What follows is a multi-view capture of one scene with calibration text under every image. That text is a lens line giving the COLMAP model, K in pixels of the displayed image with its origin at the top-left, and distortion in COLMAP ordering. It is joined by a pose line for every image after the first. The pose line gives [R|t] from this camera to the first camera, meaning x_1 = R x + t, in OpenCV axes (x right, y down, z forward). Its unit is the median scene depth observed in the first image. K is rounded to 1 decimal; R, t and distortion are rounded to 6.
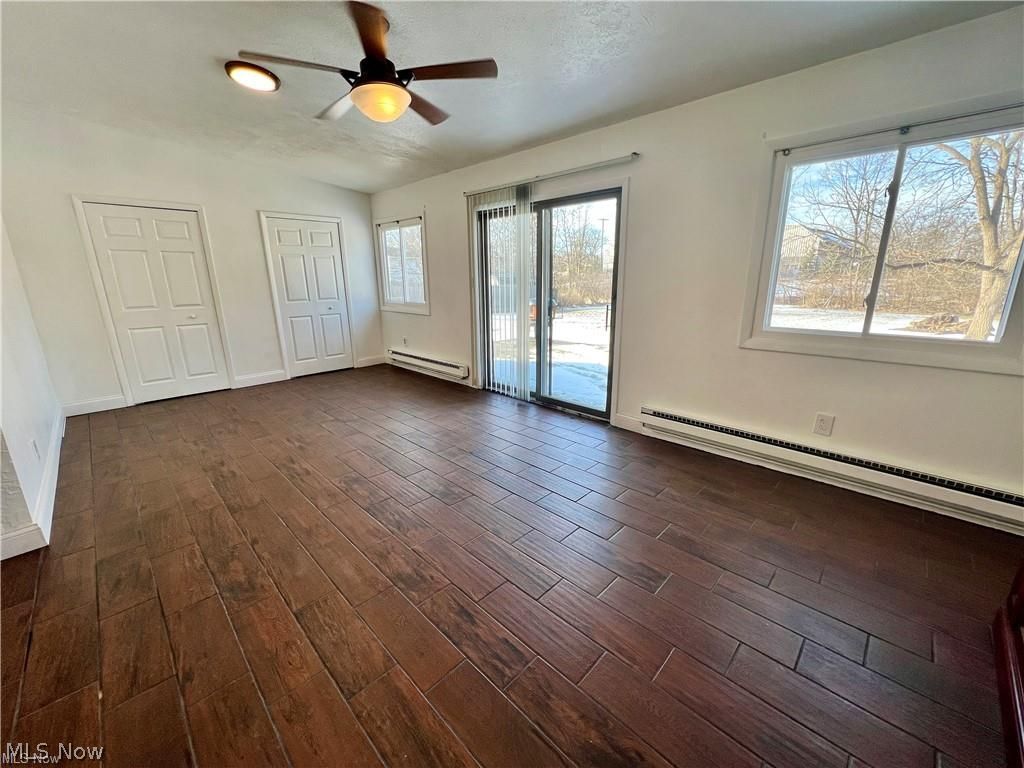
lens RADIAL K [[409.3, 0, 507.2], [0, 409.3, 379.8], [0, 0, 1]] dist [-0.000663, 0.000317]
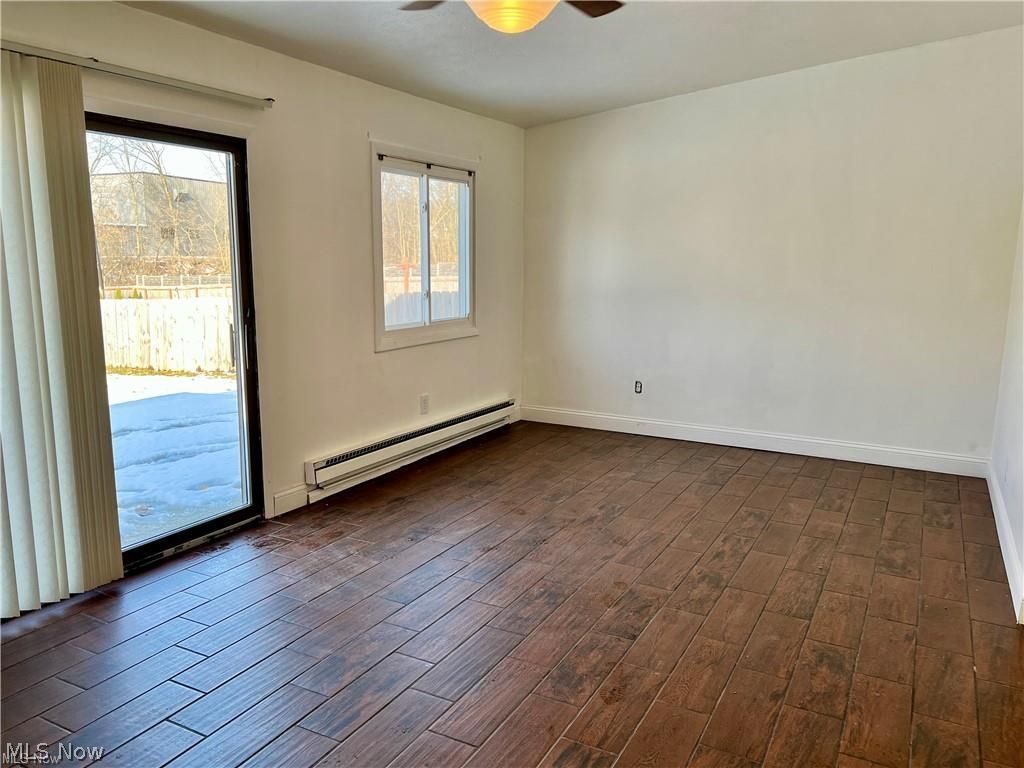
lens RADIAL K [[776.6, 0, 512.8], [0, 776.6, 388.0], [0, 0, 1]] dist [0.028447, -0.010703]
pose [[-0.287133, -0.154521, 0.945345, -0.861796], [0.230031, 0.946901, 0.224643, -0.235553], [-0.929861, 0.281961, -0.236341, 0.837450]]
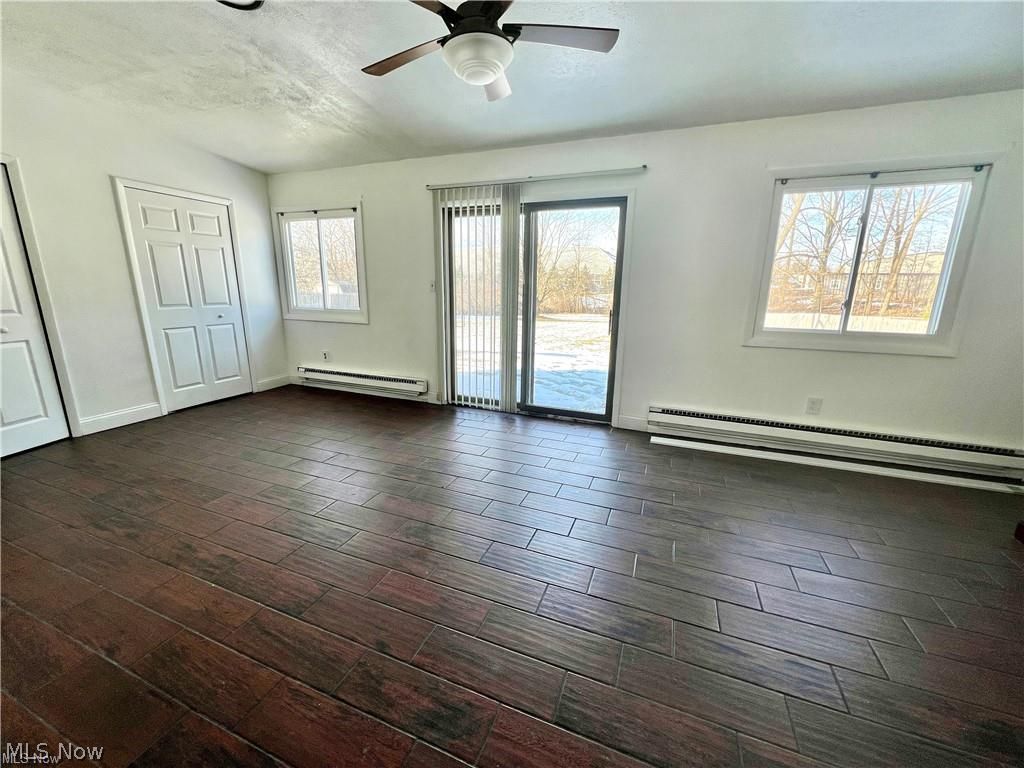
lens RADIAL K [[409.3, 0, 507.3], [0, 409.3, 380.3], [0, 0, 1]] dist [-0.000663, 0.000317]
pose [[0.919705, -0.065188, 0.387162, -0.359607], [0.074251, 0.997204, -0.008481, -0.015996], [-0.385526, 0.036547, 0.921973, 0.144925]]
